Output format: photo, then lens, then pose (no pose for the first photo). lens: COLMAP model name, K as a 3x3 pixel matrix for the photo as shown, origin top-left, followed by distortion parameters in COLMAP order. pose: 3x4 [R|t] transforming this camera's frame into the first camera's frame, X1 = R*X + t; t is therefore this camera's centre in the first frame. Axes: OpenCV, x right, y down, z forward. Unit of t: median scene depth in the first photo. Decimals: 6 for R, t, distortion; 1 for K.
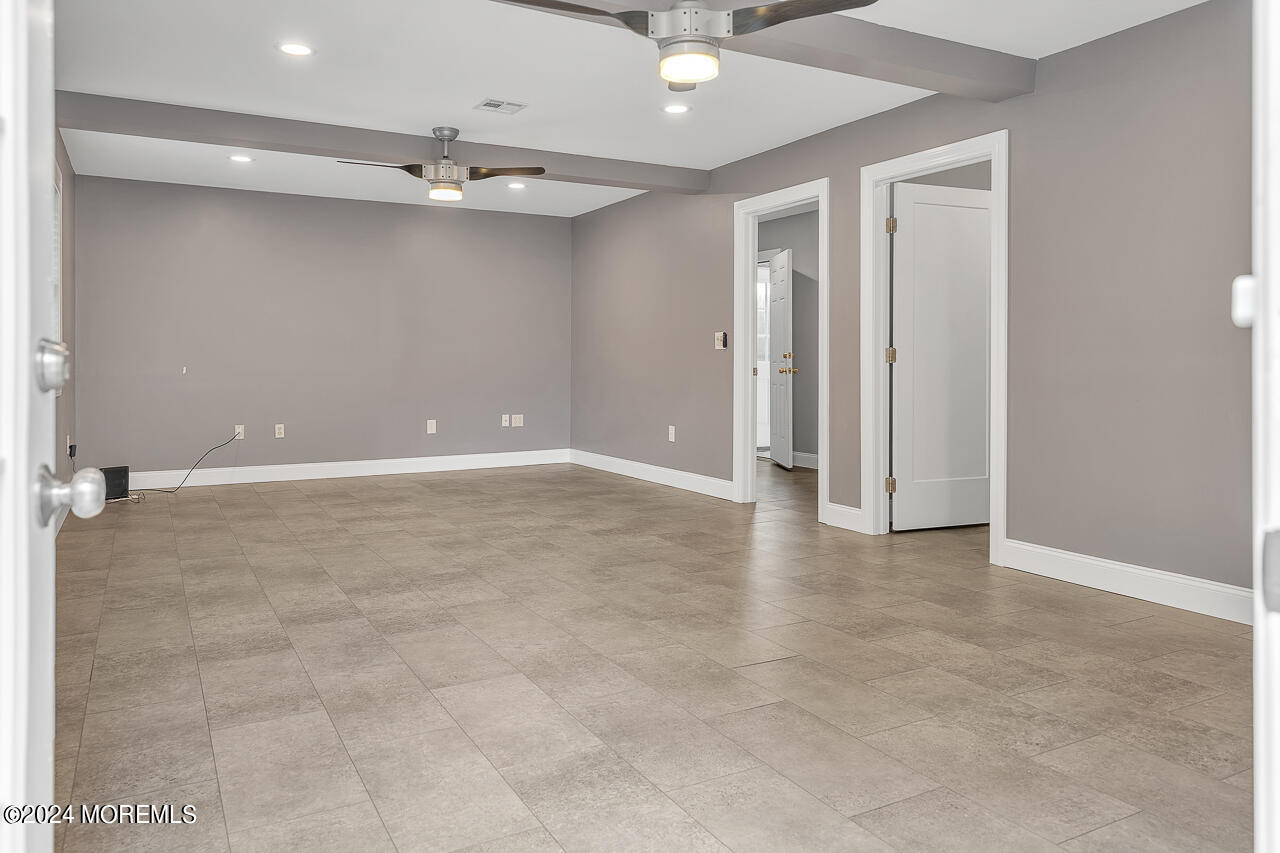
lens RADIAL K [[902.4, 0, 660.7], [0, 902.4, 357.2], [0, 0, 1]] dist [0.002123, 0.001501]
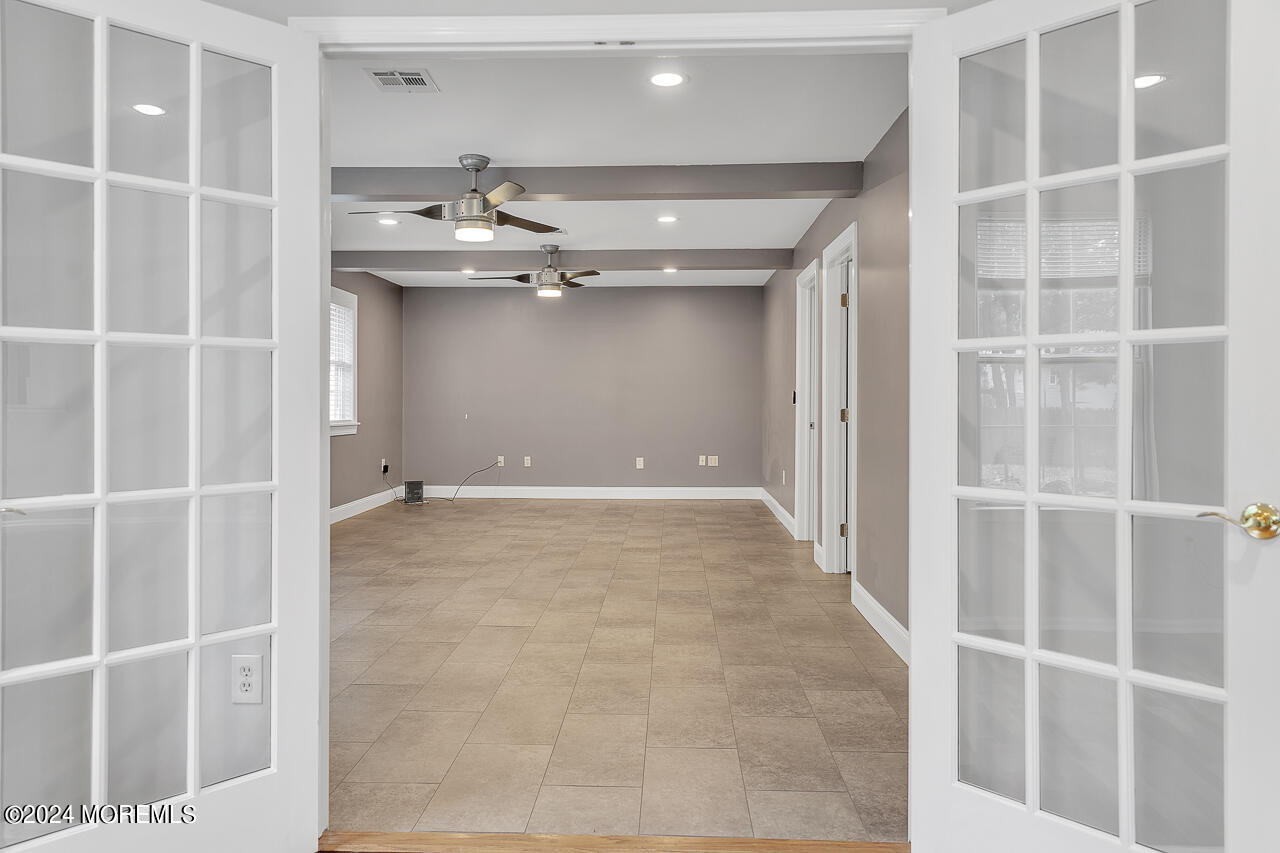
lens RADIAL K [[895.6, 0, 641.6], [0, 895.6, 388.0], [0, 0, 1]] dist [0.001912, -0.000897]
pose [[0.853353, -0.003874, -0.521319, 0.501661], [-0.000152, 0.999971, -0.007679, -0.022033], [0.521334, 0.006632, 0.853327, -0.072851]]
